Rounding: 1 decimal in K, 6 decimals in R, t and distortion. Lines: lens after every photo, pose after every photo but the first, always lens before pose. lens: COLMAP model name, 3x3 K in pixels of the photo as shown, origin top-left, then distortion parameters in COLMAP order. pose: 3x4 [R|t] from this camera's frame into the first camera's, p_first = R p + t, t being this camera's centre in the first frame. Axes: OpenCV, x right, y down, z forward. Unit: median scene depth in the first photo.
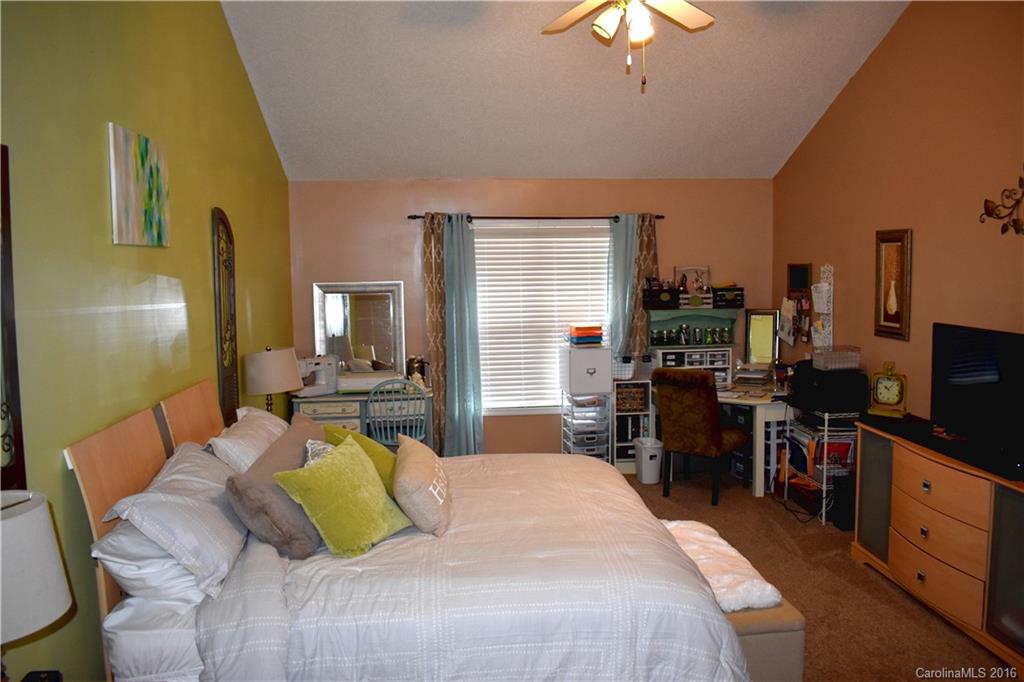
lens RADIAL K [[788.5, 0, 518.5], [0, 788.5, 340.2], [0, 0, 1]] dist [-0.088800, 0.000979]
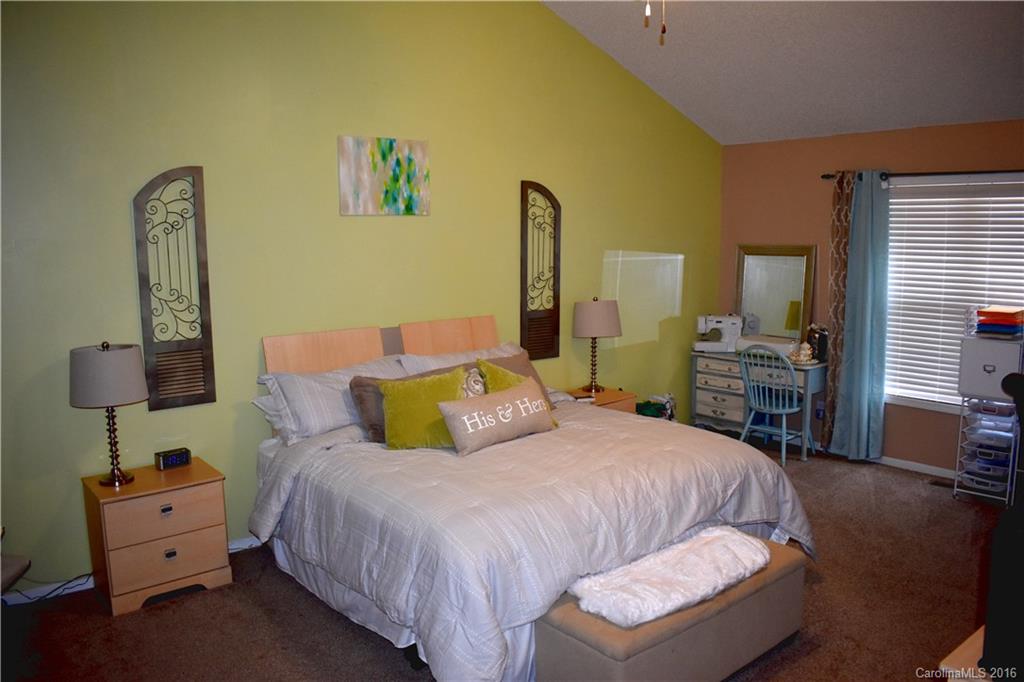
lens RADIAL K [[788.5, 0, 517.3], [0, 788.5, 339.8], [0, 0, 1]] dist [-0.088800, 0.000979]
pose [[0.559514, 0.124370, -0.819436, 0.453481], [-0.077202, 0.992200, 0.097877, -0.027384], [0.825217, 0.008499, 0.564751, 0.190496]]
